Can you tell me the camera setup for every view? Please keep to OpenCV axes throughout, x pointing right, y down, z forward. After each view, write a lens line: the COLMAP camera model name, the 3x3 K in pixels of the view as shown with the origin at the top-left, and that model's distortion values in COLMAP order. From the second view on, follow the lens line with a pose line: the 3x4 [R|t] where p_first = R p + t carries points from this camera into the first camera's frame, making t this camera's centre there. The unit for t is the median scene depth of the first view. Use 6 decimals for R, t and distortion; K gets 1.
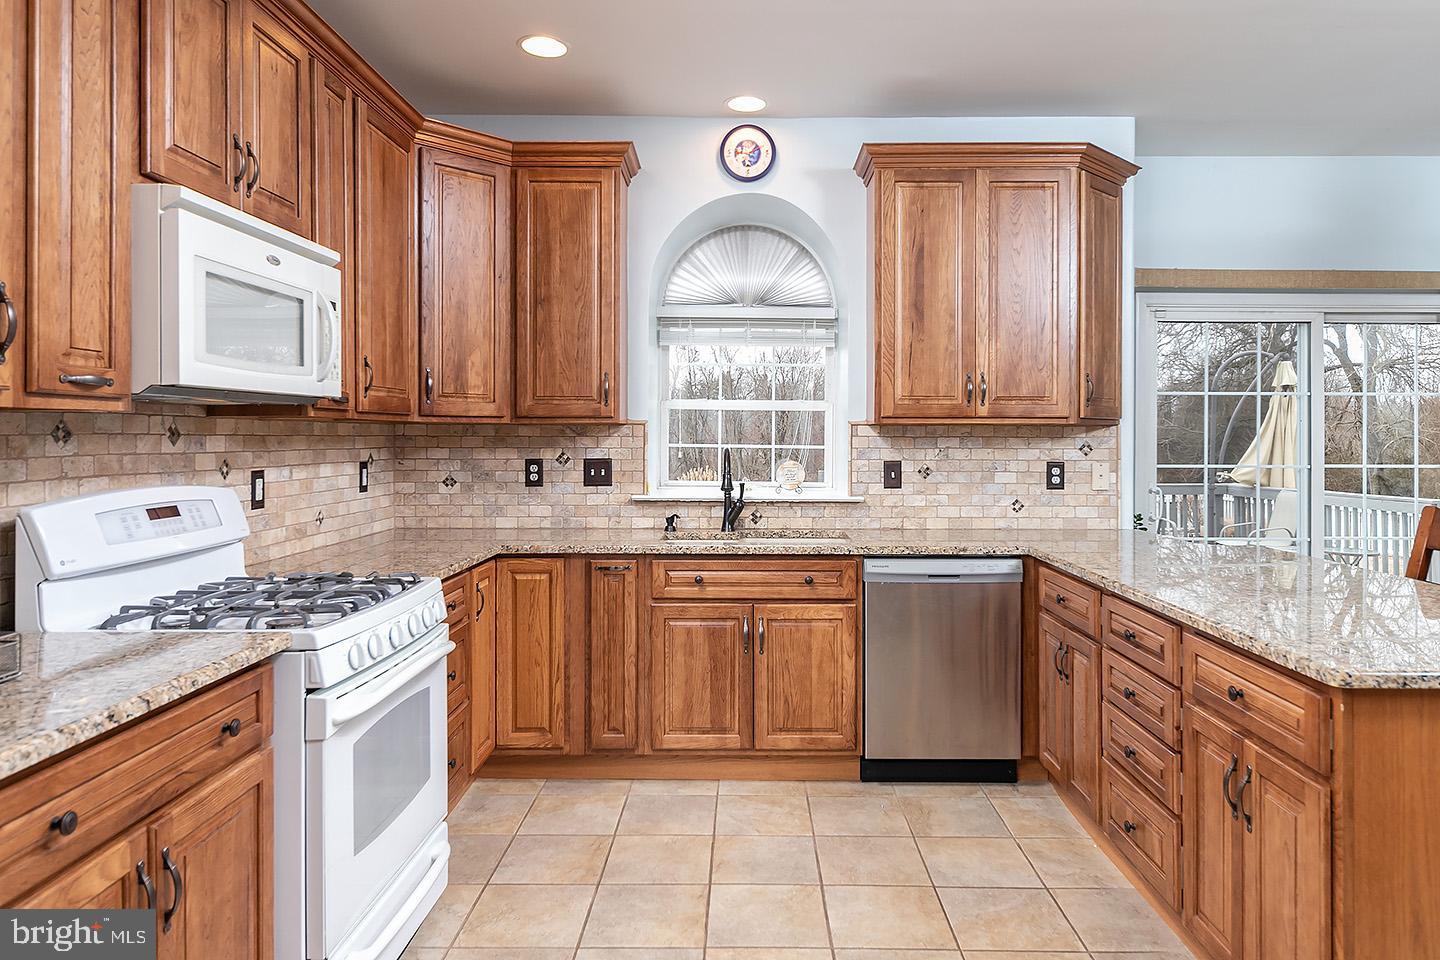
lens RADIAL K [[945.2, 0, 748.2], [0, 945.2, 440.6], [0, 0, 1]] dist [0.004730, -0.000462]
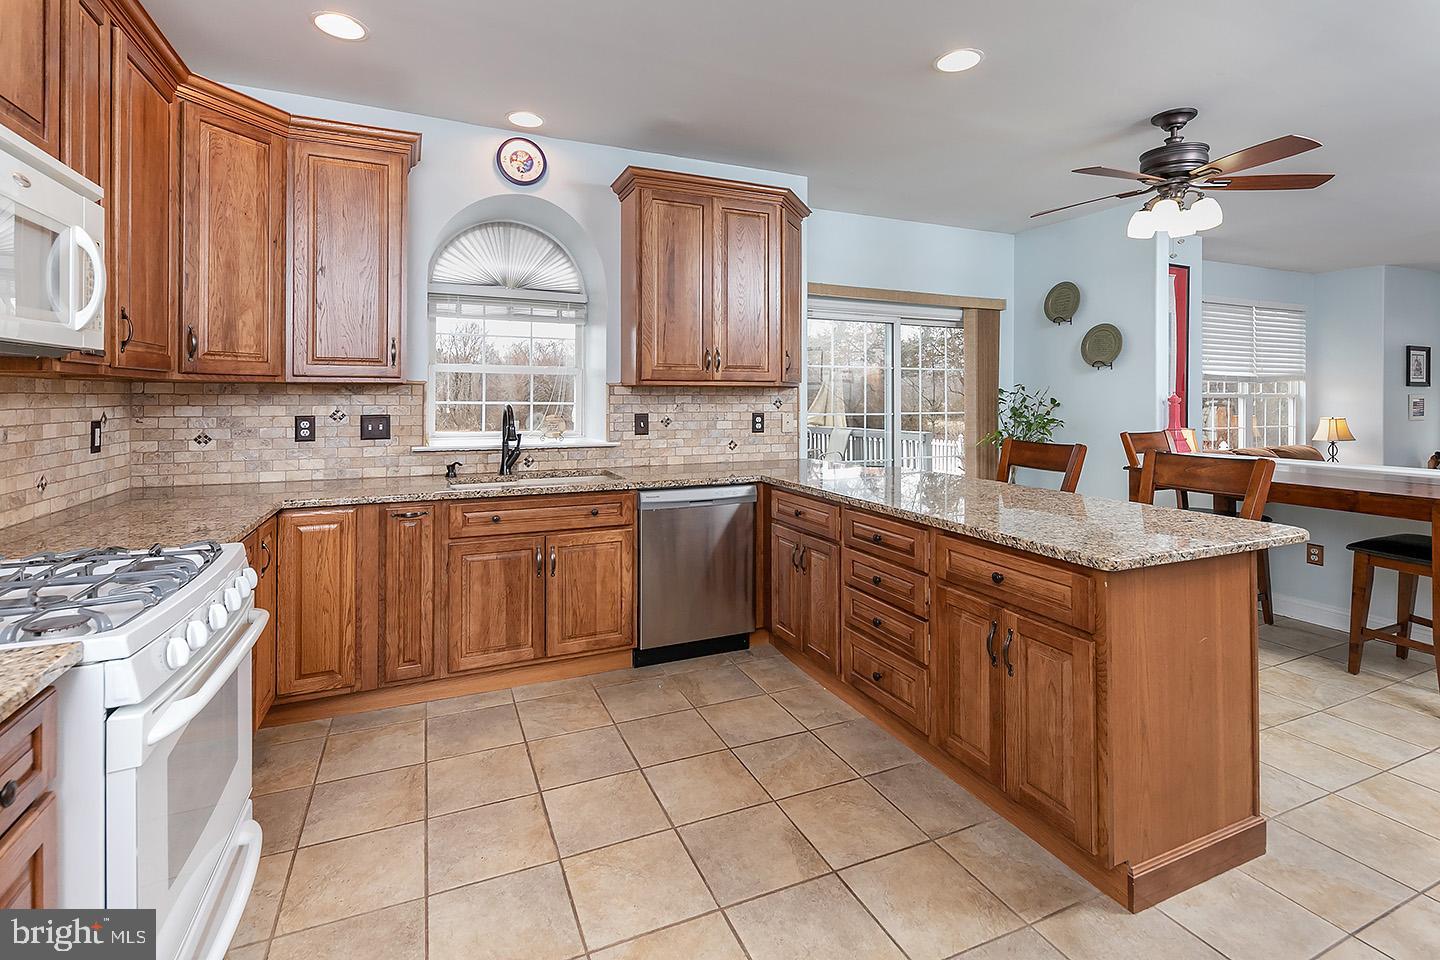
lens RADIAL K [[677.3, 0, 811.5], [0, 677.3, 393.0], [0, 0, 1]] dist [-0.000806, -0.001490]
pose [[0.898679, 0.001755, 0.438602, -0.064373], [0.001537, 0.999973, -0.007149, -0.000093], [-0.438603, 0.007099, 0.898653, 0.080365]]
